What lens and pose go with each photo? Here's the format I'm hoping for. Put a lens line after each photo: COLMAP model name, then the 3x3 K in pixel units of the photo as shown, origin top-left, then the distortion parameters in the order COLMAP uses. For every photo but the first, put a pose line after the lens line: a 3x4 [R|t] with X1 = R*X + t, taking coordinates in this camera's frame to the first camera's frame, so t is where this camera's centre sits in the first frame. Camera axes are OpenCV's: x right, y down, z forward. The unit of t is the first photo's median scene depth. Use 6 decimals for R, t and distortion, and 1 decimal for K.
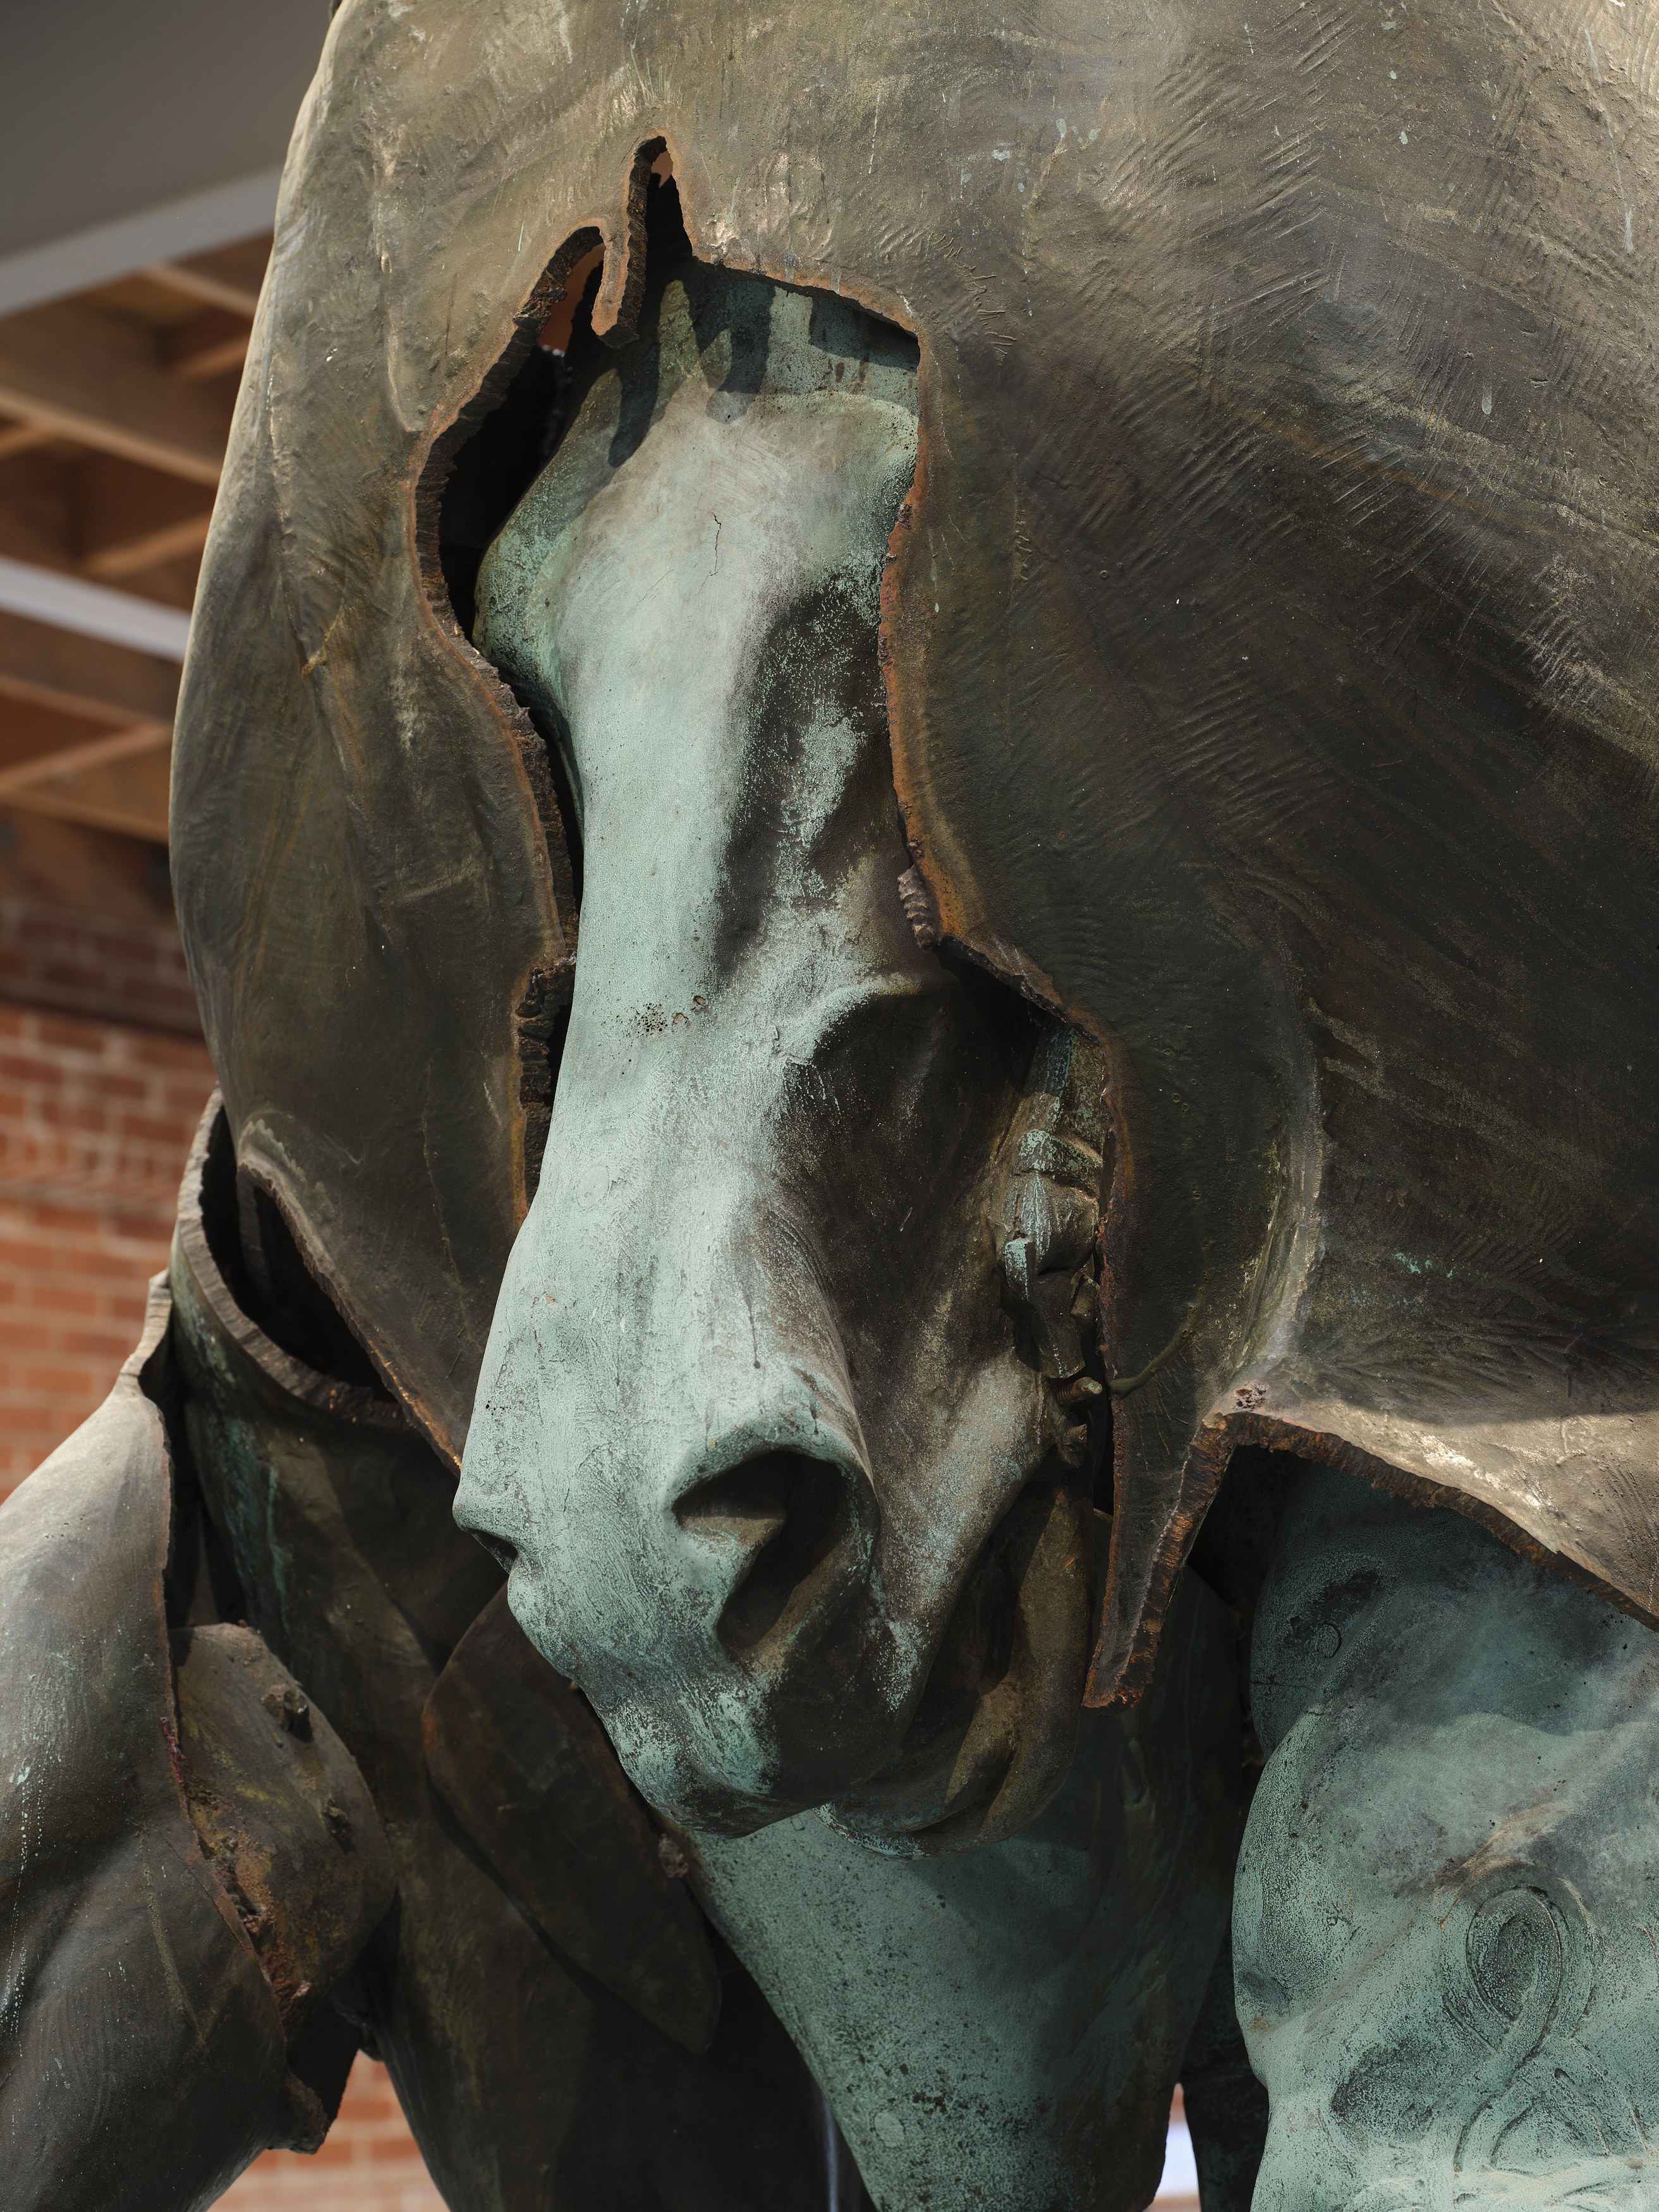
lens RADIAL K [[4806.2, 0, 831.3], [0, 4806.2, 1104.0], [0, 0, 1]] dist [-0.053152, 0.000000]
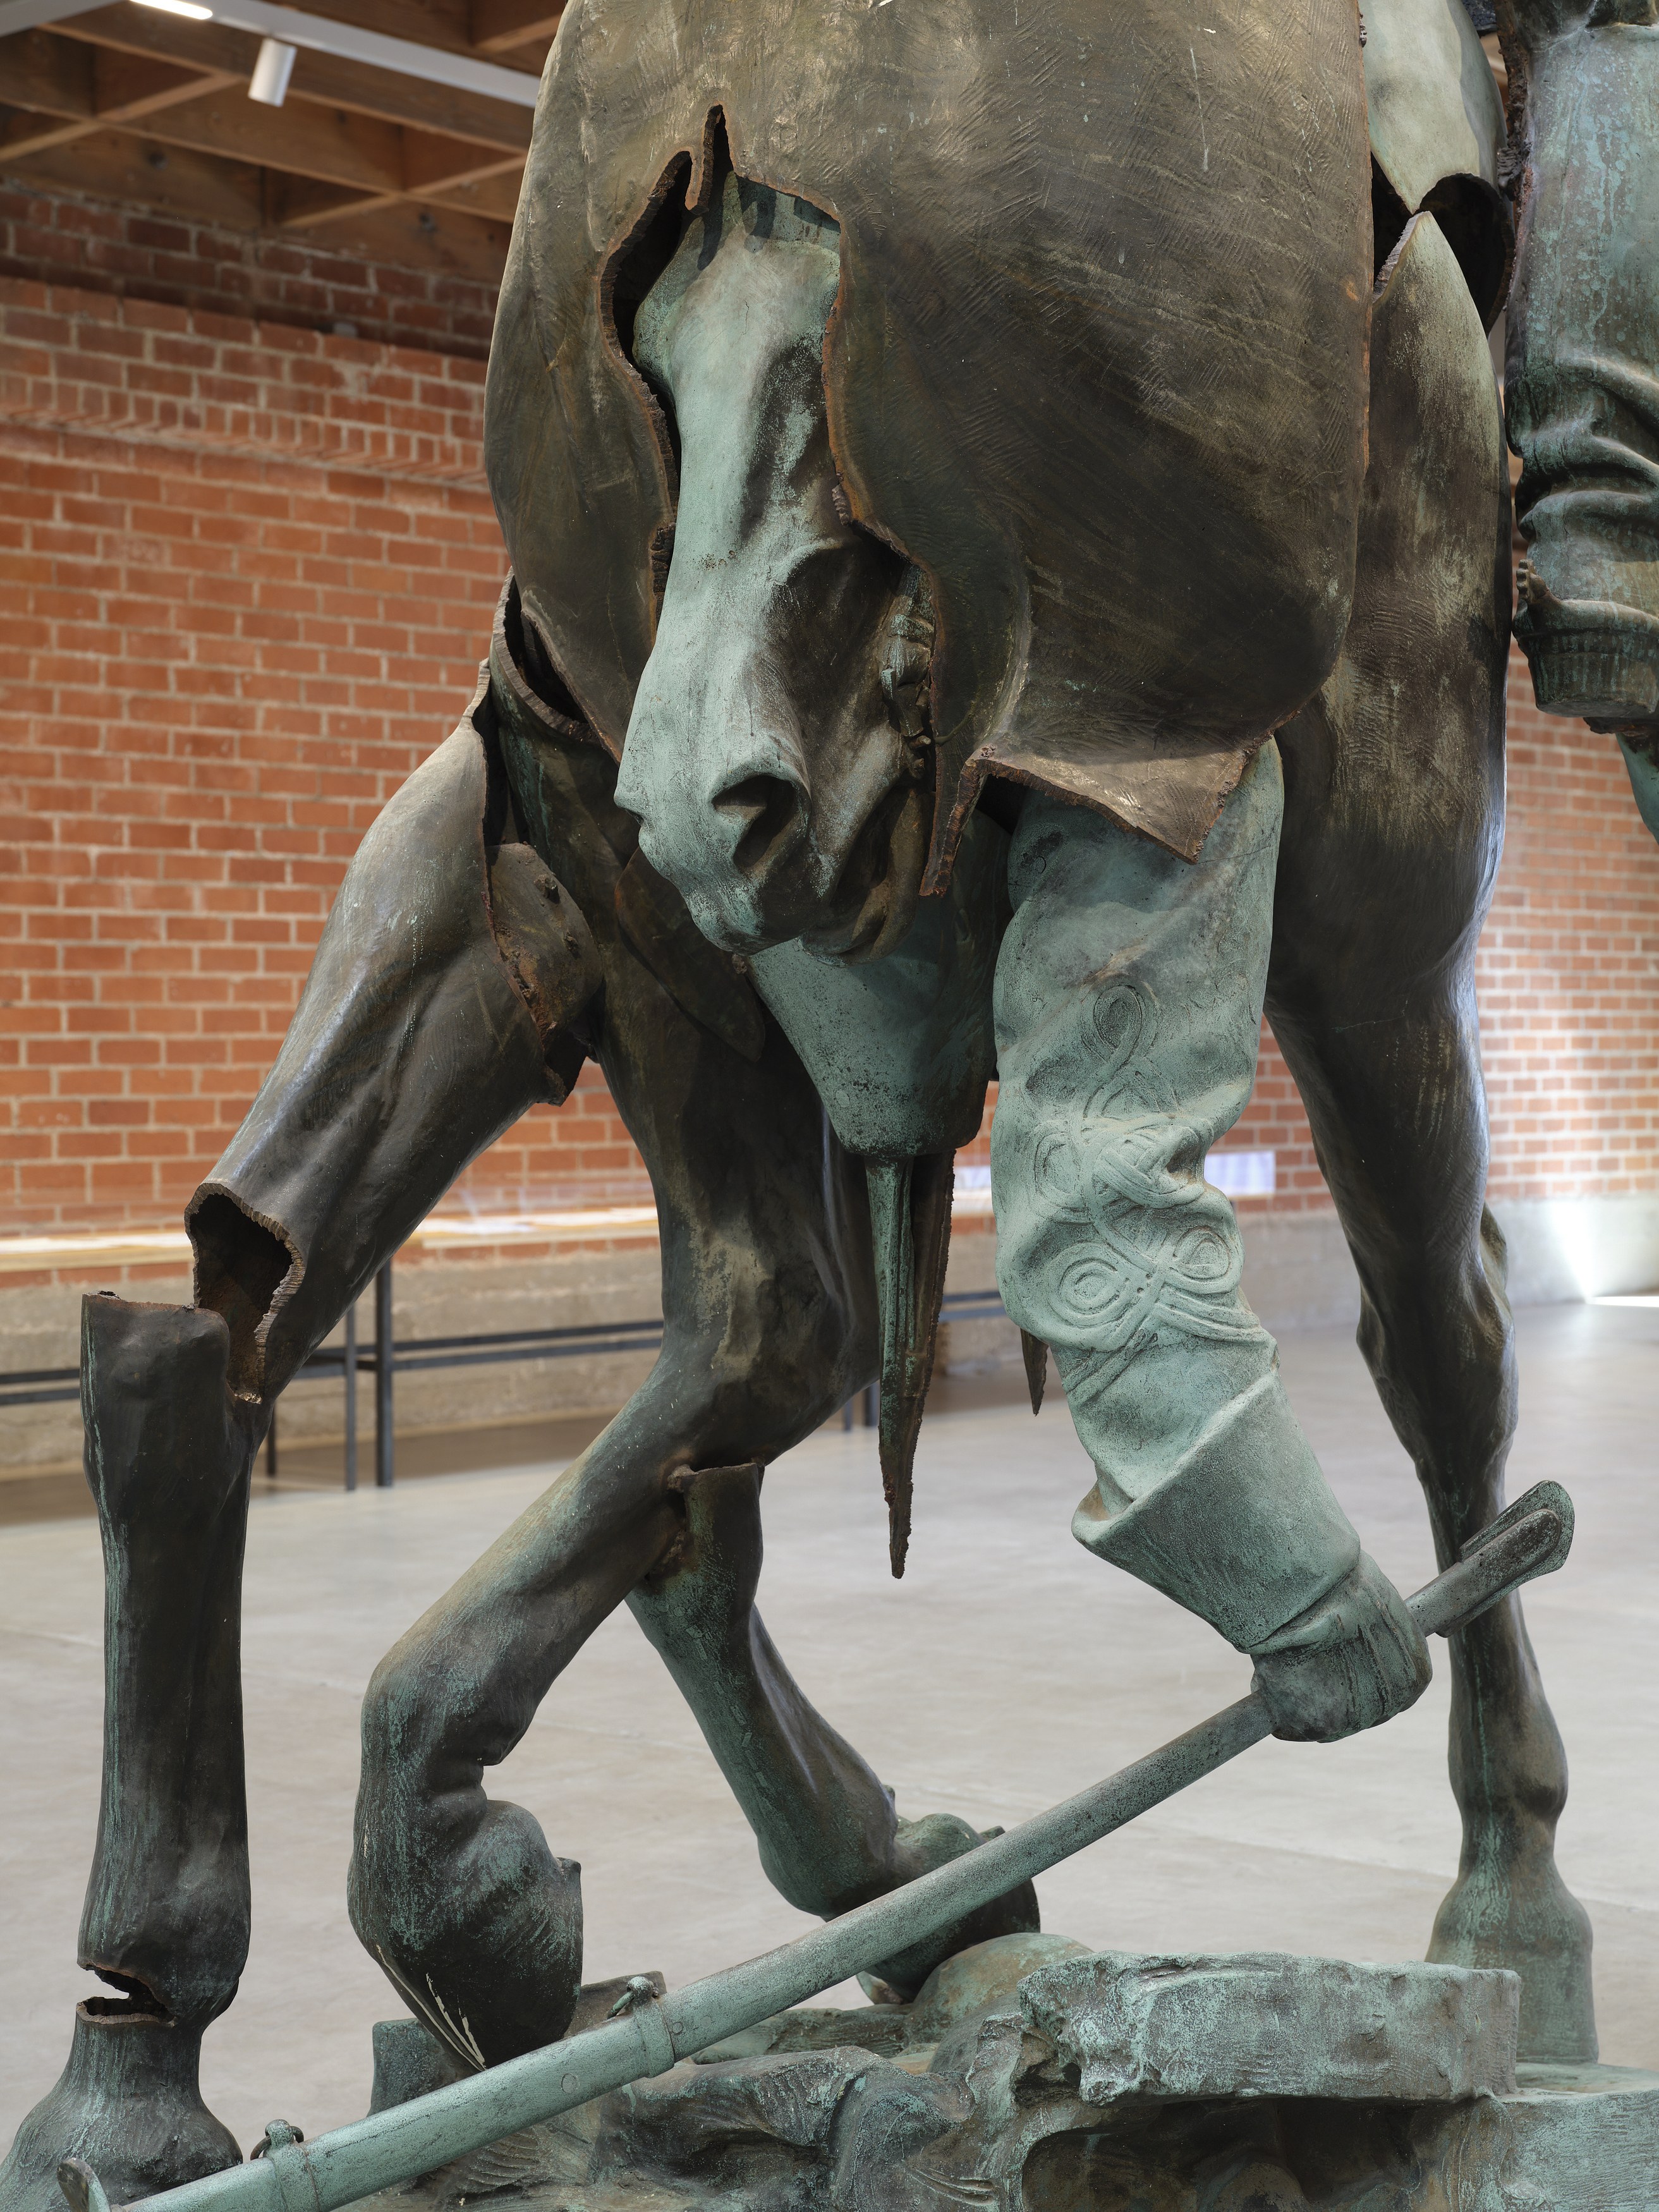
lens RADIAL K [[3762.4, 0, 835.4], [0, 3762.4, 1110.3], [0, 0, 1]] dist [-0.052702, 0.000000]
pose [[0.997721, 0.018574, -0.064871, 0.123949], [-0.005537, 0.980663, 0.195624, -0.101202], [0.067250, -0.194819, 0.978531, -0.611053]]
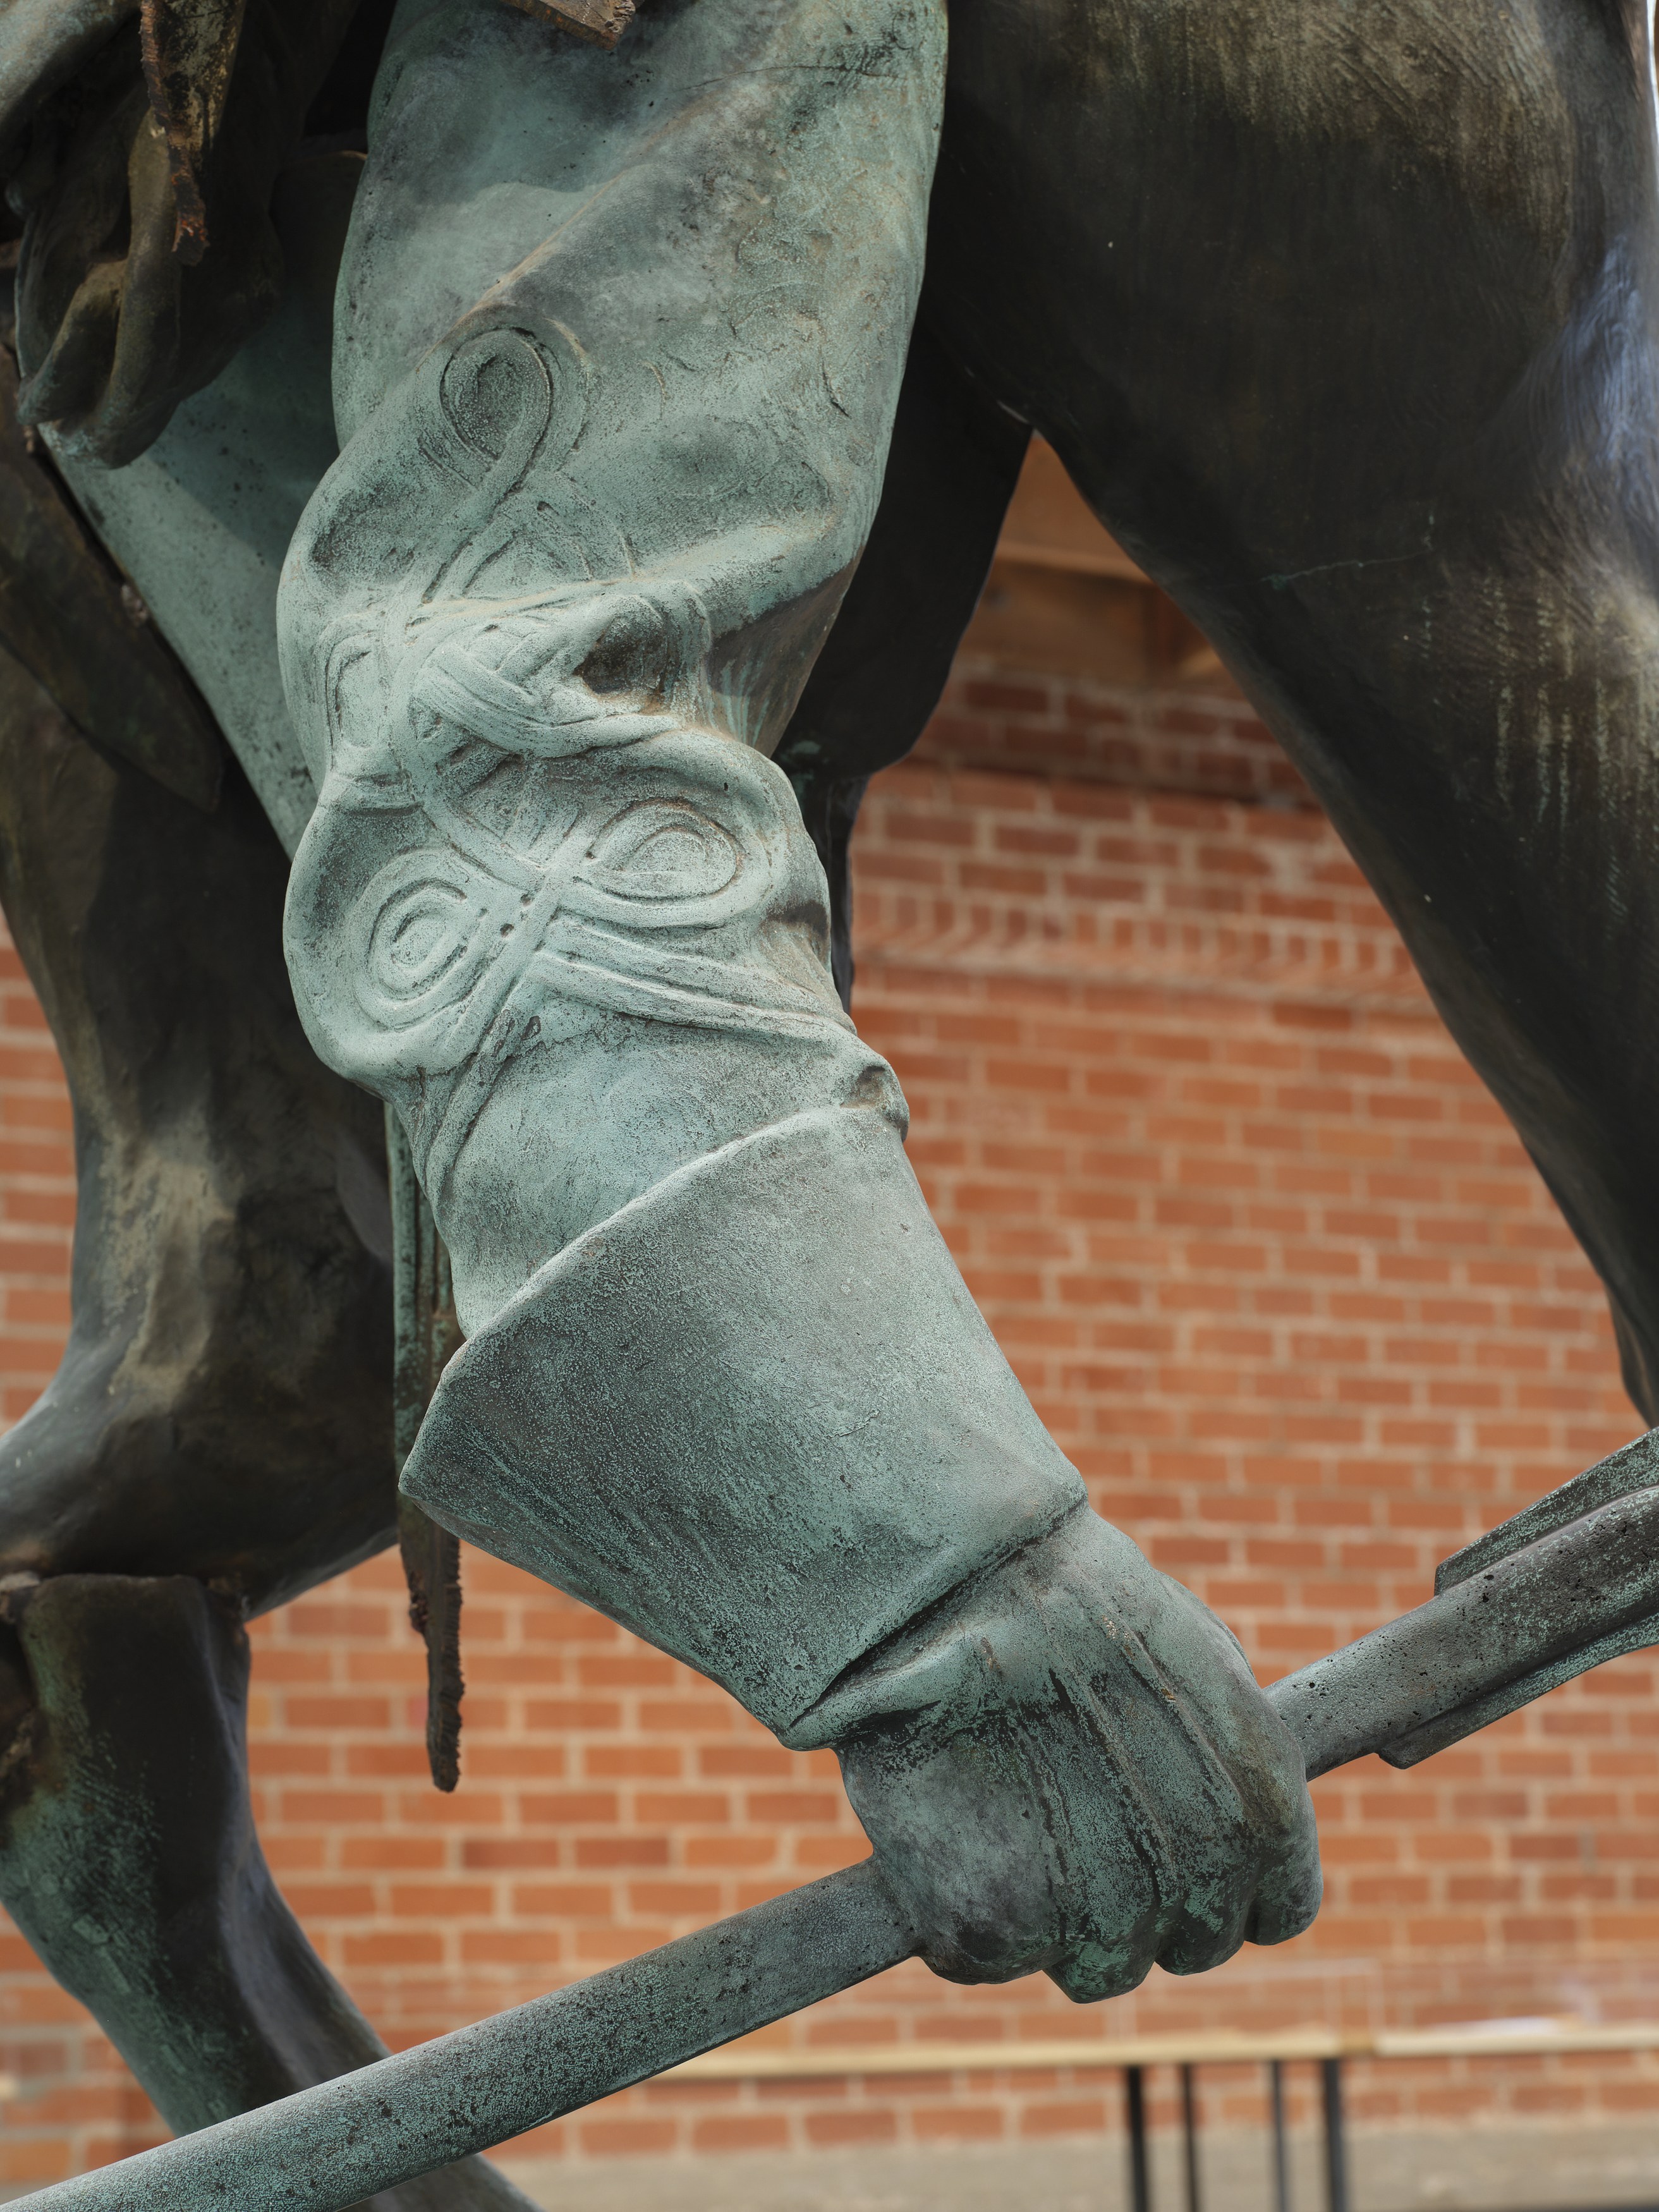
lens RADIAL K [[4806.2, 0, 821.6], [0, 4806.2, 1112.6], [0, 0, 1]] dist [-0.053152, 0.000000]
pose [[0.920699, -0.090594, -0.379613, 0.550853], [0.085832, 0.995873, -0.029489, 0.350414], [0.380718, -0.005433, 0.924675, 0.112365]]
